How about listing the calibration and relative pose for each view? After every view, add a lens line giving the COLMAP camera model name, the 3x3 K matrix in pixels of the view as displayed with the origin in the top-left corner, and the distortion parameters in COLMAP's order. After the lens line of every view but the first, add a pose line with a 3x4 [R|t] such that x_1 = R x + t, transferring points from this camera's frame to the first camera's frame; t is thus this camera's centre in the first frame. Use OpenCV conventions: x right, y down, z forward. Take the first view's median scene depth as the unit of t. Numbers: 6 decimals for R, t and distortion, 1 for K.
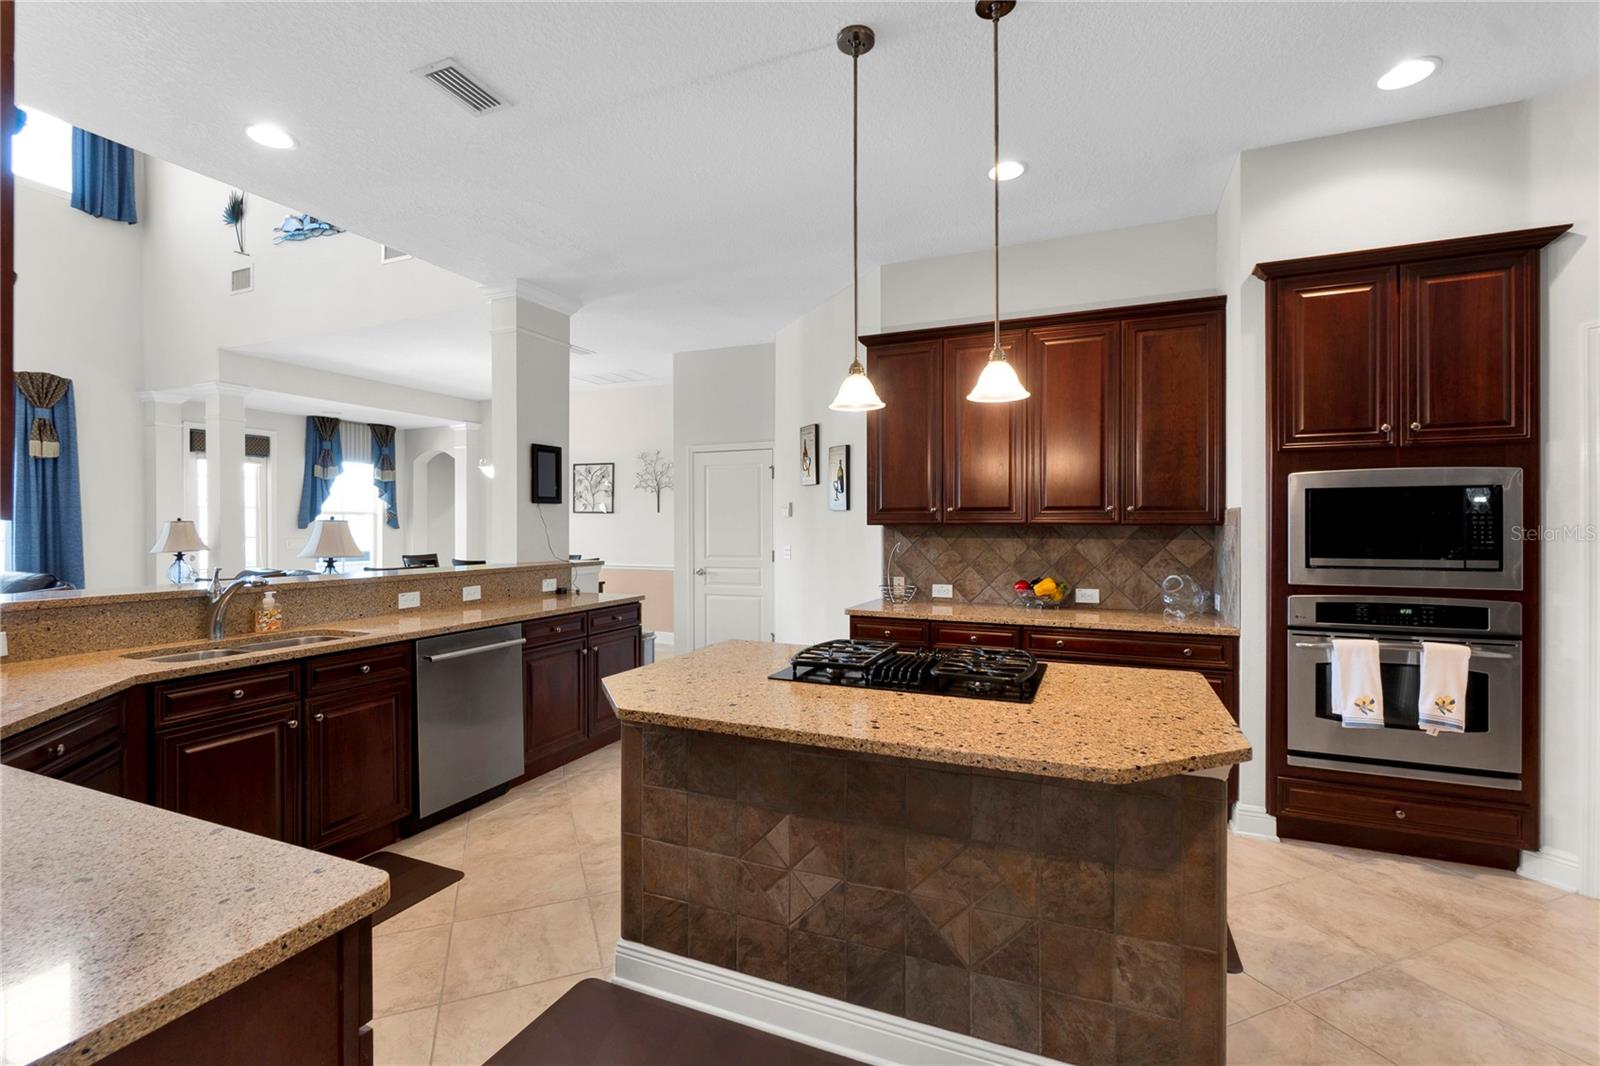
lens RADIAL K [[694.8, 0, 797.5], [0, 694.8, 527.0], [0, 0, 1]] dist [-0.001861, 0.000054]
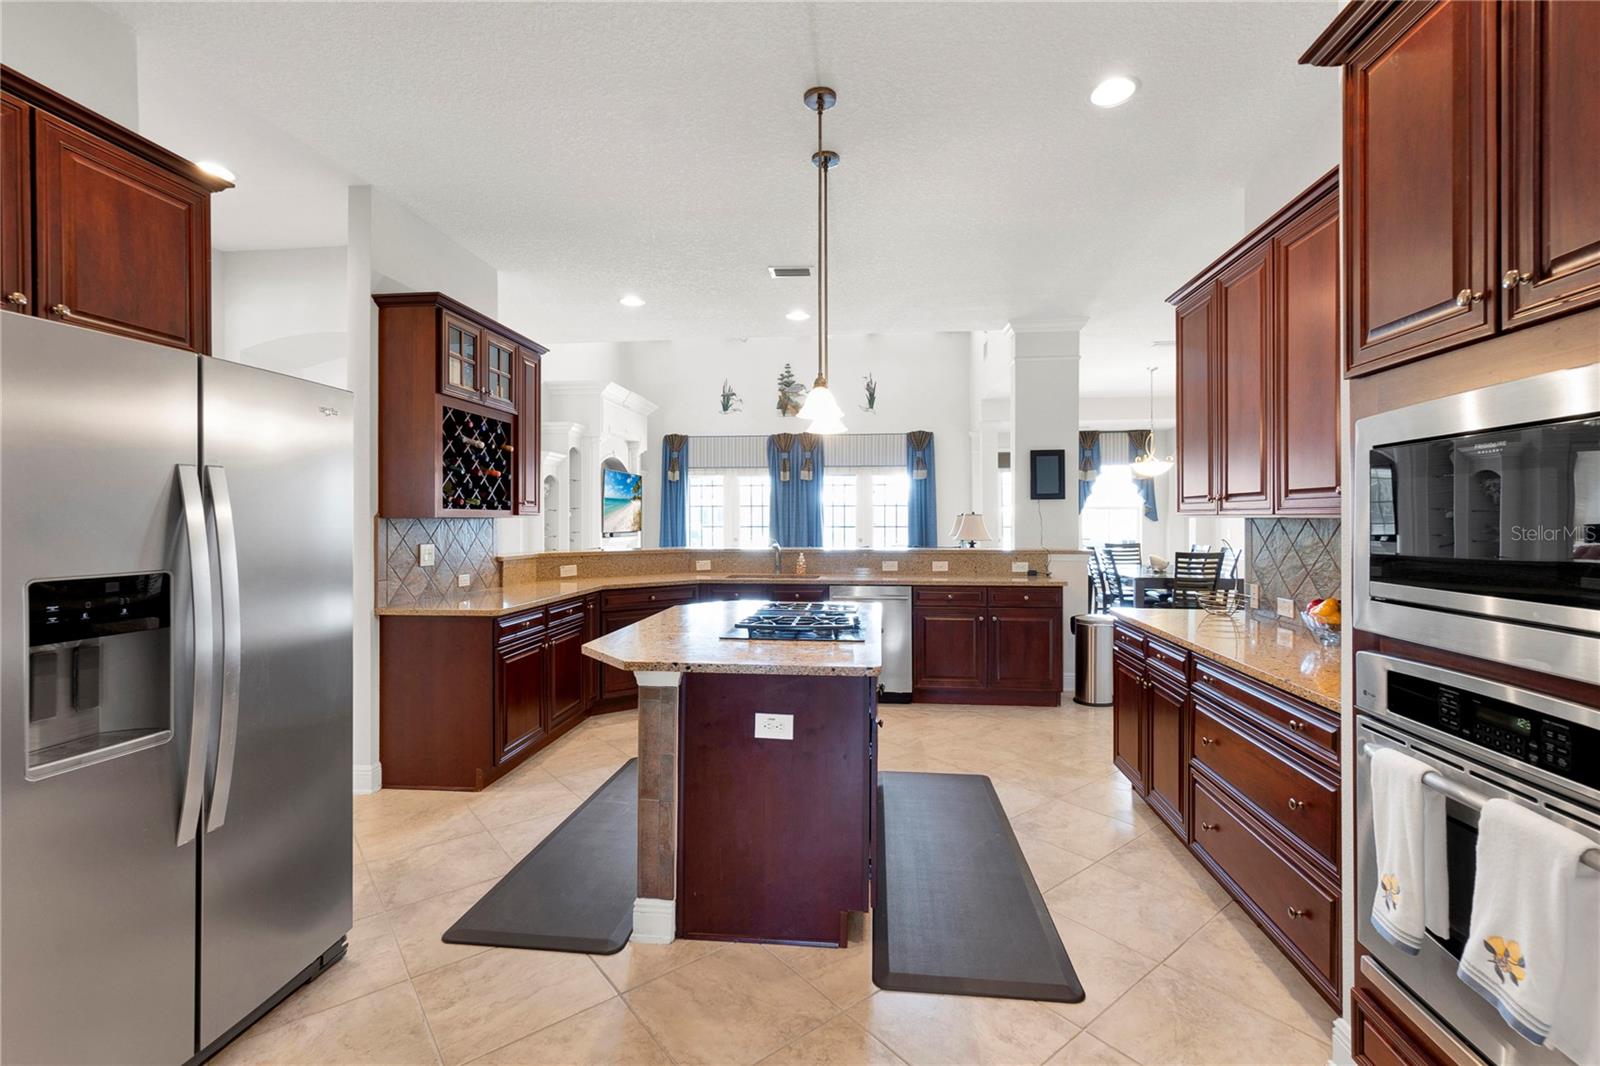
lens RADIAL K [[691.9, 0, 808.3], [0, 691.9, 519.4], [0, 0, 1]] dist [-0.000390, -0.000120]
pose [[0.302657, 0.000180, -0.953099, 0.475774], [-0.000098, 1.000000, 0.000158, 0.000213], [0.953099, 0.000046, 0.302657, 0.195944]]
